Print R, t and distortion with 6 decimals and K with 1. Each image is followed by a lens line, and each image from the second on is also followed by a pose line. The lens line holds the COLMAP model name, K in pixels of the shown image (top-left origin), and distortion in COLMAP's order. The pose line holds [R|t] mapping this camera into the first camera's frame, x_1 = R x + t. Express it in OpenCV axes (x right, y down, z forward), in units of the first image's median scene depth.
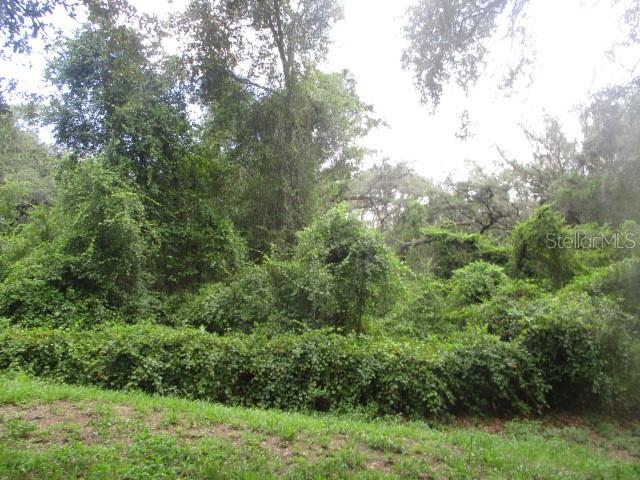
lens RADIAL K [[522.9, 0, 320.0], [0, 522.9, 240.0], [0, 0, 1]] dist [-0.025565, -0.001298]
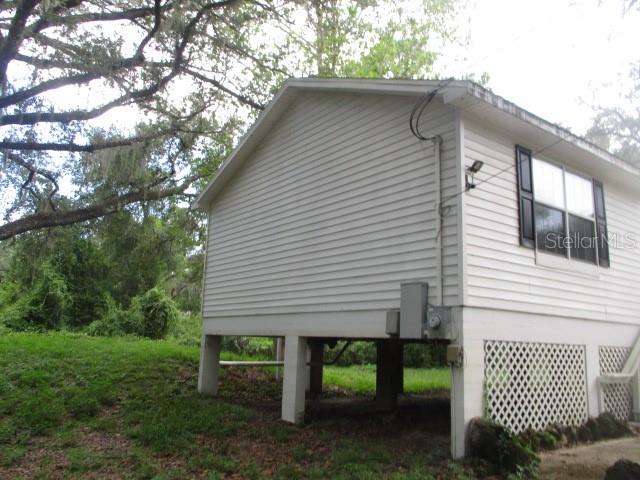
lens RADIAL K [[522.9, 0, 320.0], [0, 522.9, 240.0], [0, 0, 1]] dist [-0.025565, -0.001298]
pose [[0.990796, 0.034800, 0.130817, 0.475627], [-0.018090, 0.991761, -0.126822, 0.004113], [-0.134152, 0.123288, 0.983262, -1.464458]]
